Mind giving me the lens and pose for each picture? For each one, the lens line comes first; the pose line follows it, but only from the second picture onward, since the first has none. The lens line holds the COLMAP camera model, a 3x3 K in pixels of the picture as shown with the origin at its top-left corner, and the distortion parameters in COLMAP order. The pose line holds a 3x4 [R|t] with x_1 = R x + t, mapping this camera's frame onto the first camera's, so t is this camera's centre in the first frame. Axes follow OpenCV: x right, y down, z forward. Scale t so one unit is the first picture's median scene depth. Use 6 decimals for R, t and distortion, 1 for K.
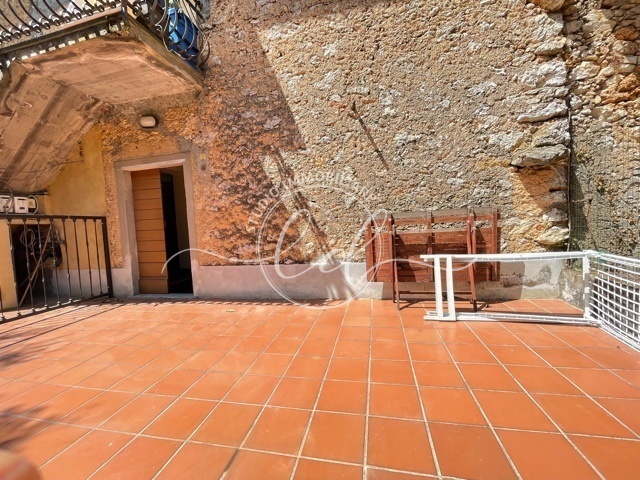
lens RADIAL K [[258.2, 0, 316.4], [0, 258.2, 239.3], [0, 0, 1]] dist [-0.000951, 0.000540]
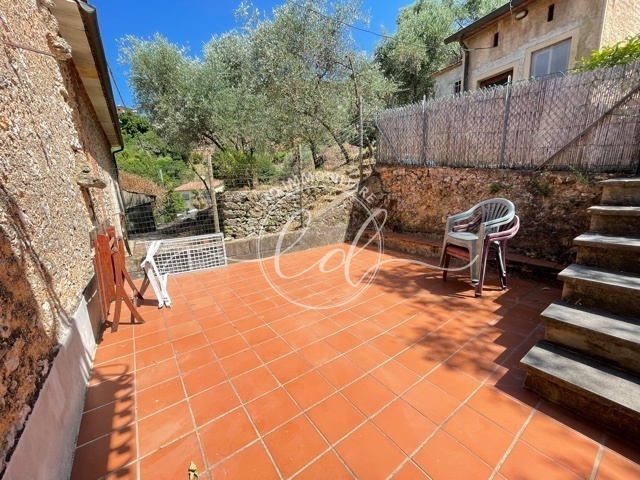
lens RADIAL K [[258.2, 0, 319.2], [0, 258.2, 237.0], [0, 0, 1]] dist [-0.000951, 0.000540]
pose [[-0.744609, -0.040582, 0.666266, -0.673084], [0.123669, 0.972483, 0.197443, -0.127324], [-0.655945, 0.229414, -0.719100, 0.984314]]
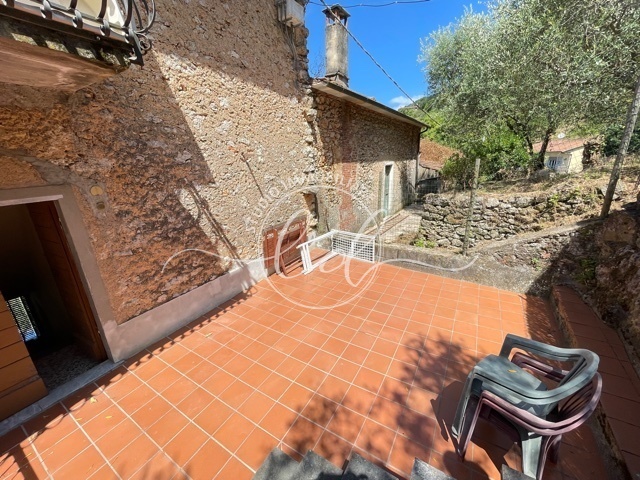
lens RADIAL K [[258.2, 0, 317.7], [0, 258.2, 238.7], [0, 0, 1]] dist [-0.000951, 0.000540]
pose [[0.320970, -0.241846, 0.915690, -1.025537], [0.068092, 0.970238, 0.232384, -0.339607], [-0.944638, -0.012237, 0.327885, 0.157456]]
